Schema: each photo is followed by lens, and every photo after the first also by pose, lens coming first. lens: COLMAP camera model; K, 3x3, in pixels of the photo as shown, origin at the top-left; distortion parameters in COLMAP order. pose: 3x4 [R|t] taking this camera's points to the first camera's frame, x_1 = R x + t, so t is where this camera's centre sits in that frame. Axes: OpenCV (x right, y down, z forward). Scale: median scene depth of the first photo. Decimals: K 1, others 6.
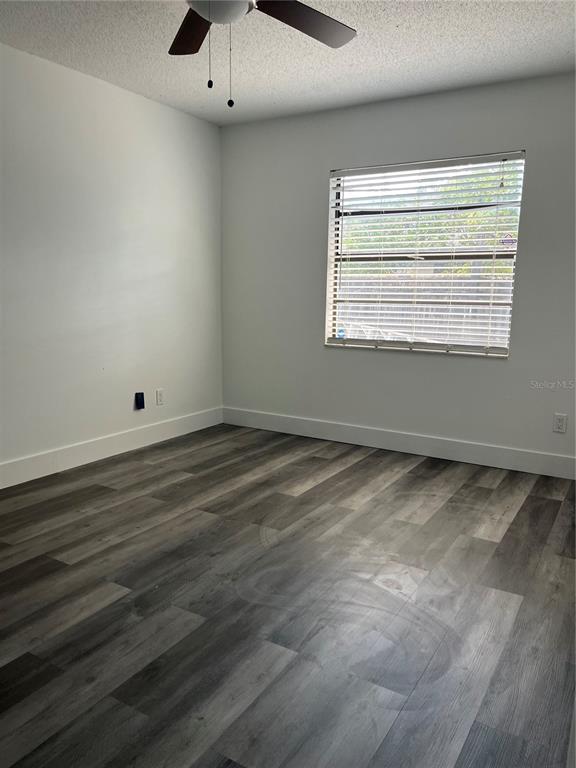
lens RADIAL K [[585.8, 0, 289.2], [0, 585.8, 383.1], [0, 0, 1]] dist [0.053148, -0.055025]
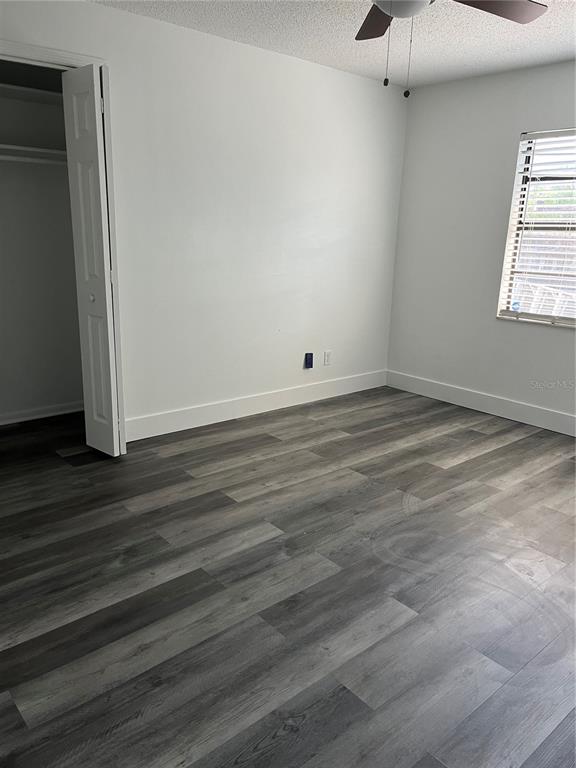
lens RADIAL K [[585.8, 0, 287.5], [0, 585.8, 385.9], [0, 0, 1]] dist [0.053148, -0.055025]
pose [[0.952054, 0.093976, -0.291137, 0.045232], [-0.066565, 0.992484, 0.102688, -0.050449], [0.298599, -0.078385, 0.951154, -0.075611]]
